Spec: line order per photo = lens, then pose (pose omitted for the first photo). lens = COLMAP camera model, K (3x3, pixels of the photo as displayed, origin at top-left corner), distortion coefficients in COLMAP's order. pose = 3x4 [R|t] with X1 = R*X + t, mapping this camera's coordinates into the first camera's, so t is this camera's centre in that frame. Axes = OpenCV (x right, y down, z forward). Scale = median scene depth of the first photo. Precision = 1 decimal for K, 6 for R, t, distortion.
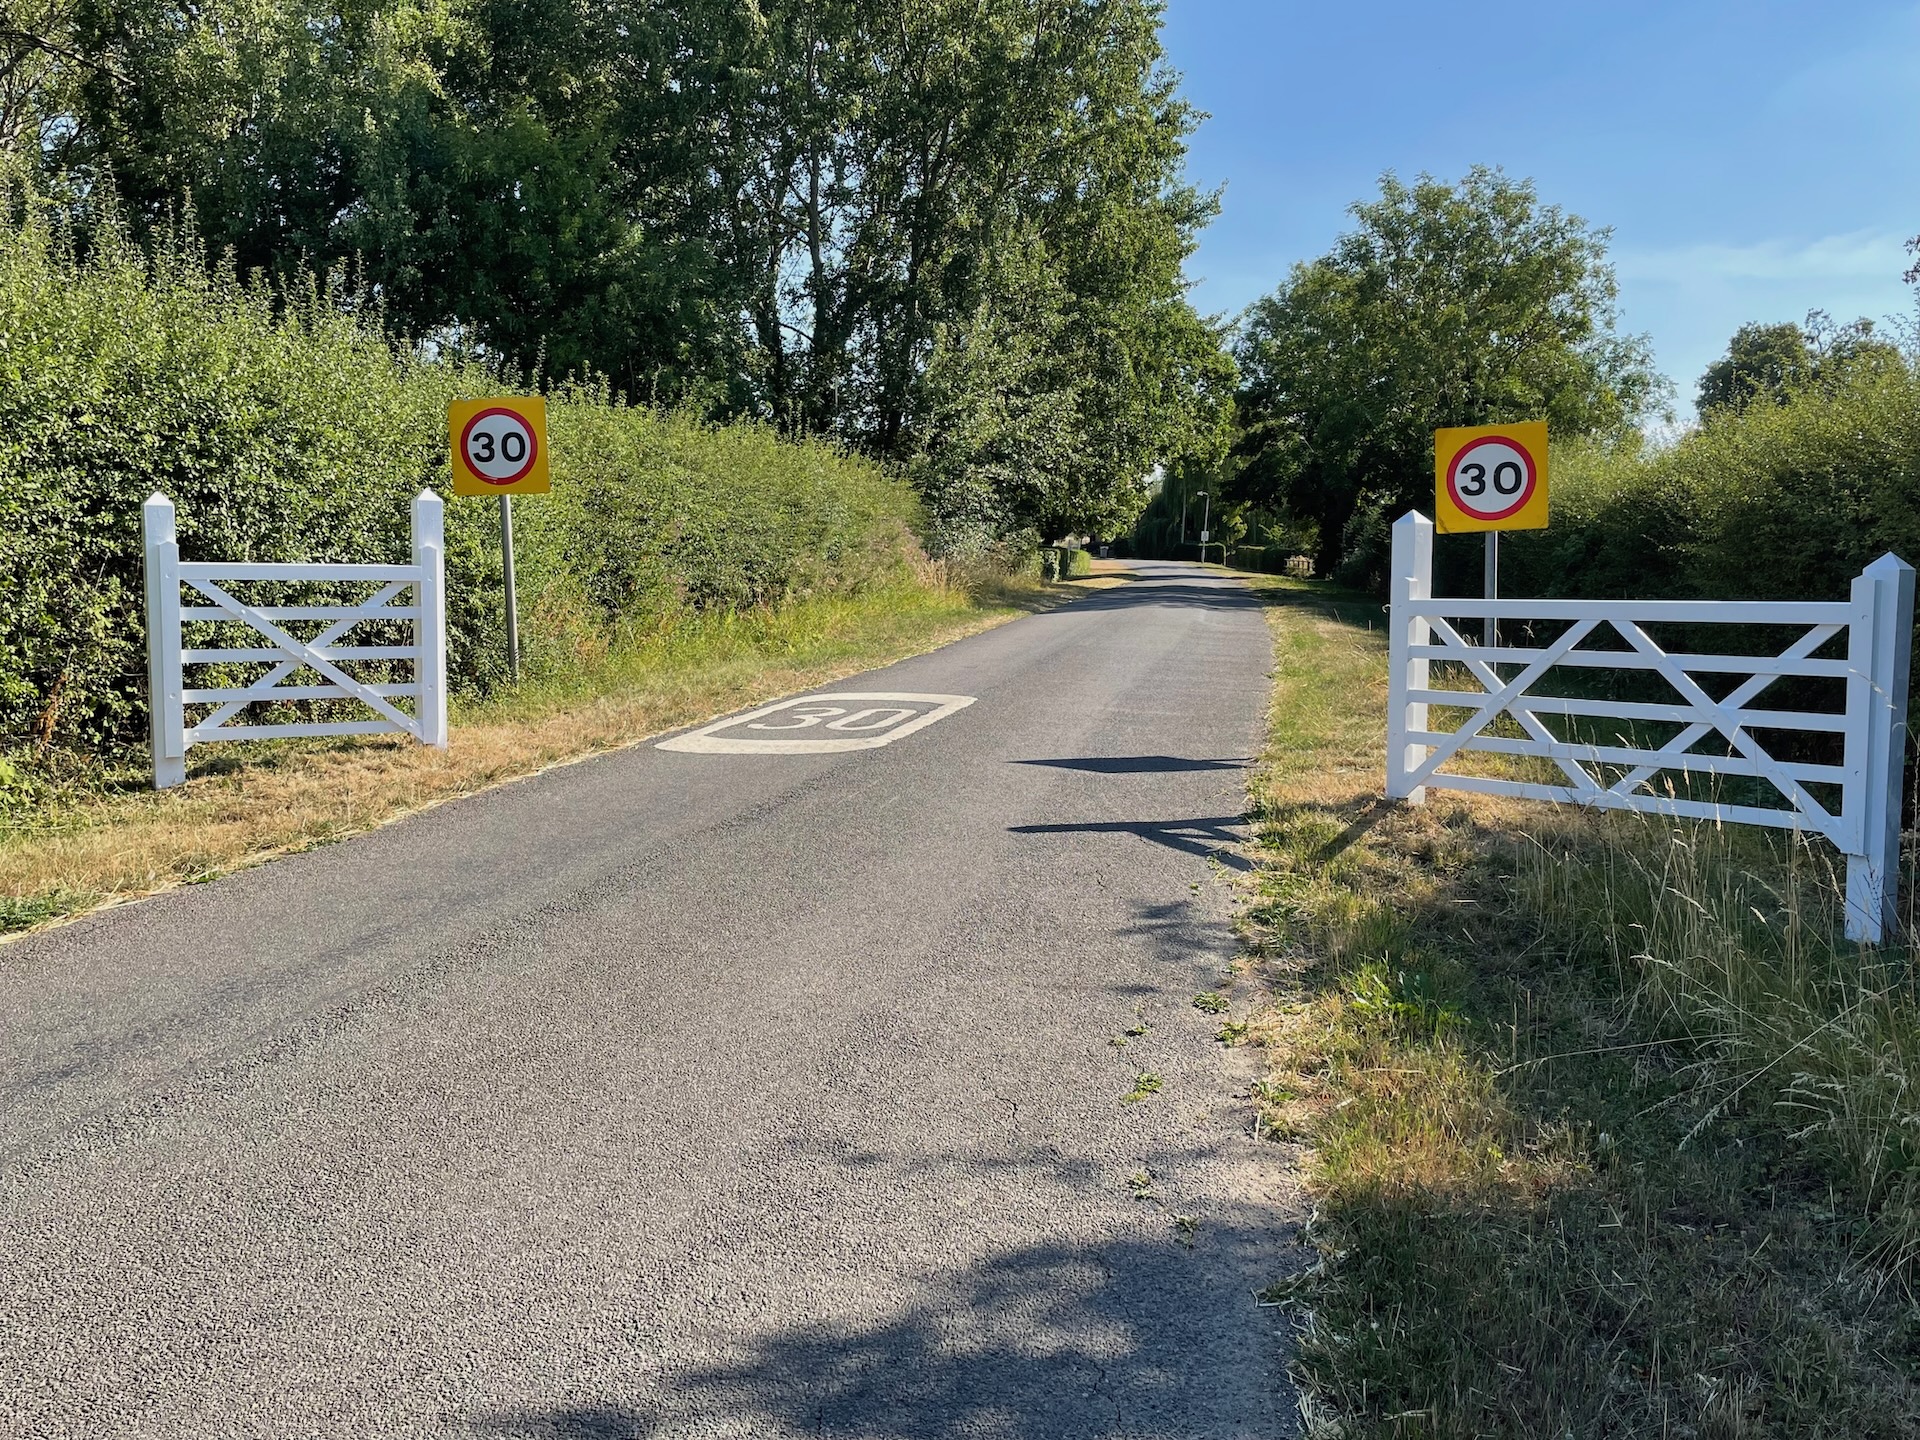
lens RADIAL K [[1601.9, 0, 930.4], [0, 1601.9, 717.3], [0, 0, 1]] dist [-0.000401, -0.003500]
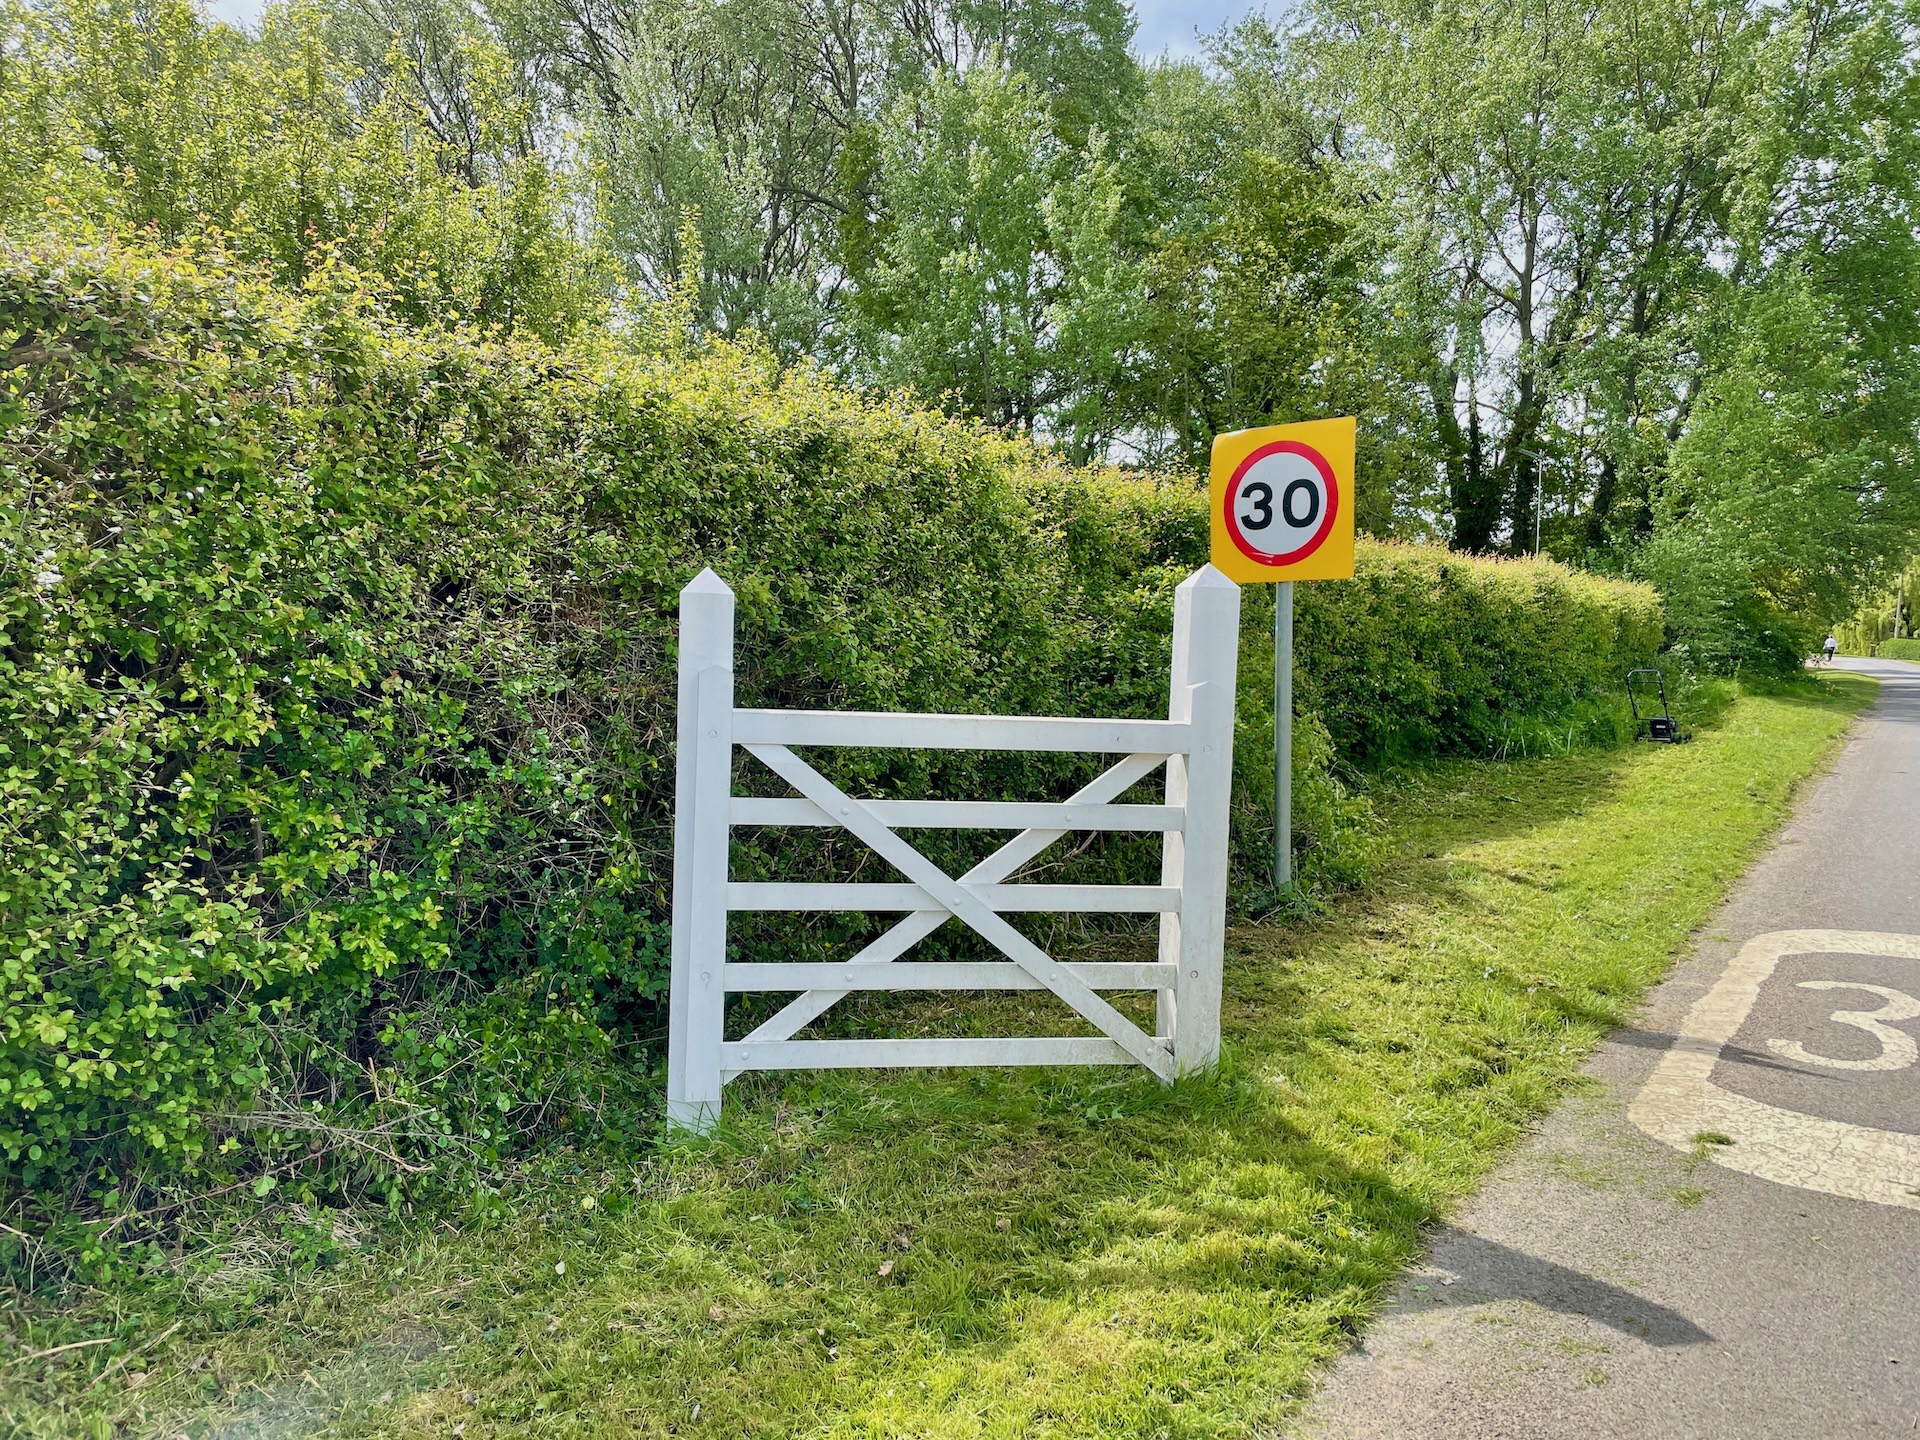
lens RADIAL K [[1508.2, 0, 938.5], [0, 1508.2, 742.7], [0, 0, 1]] dist [0.057744, -0.045493]
pose [[0.922819, 0.045098, -0.382585, -0.264084], [-0.059695, 0.997869, -0.026361, -0.088839], [0.380581, 0.047164, 0.923544, 0.679082]]
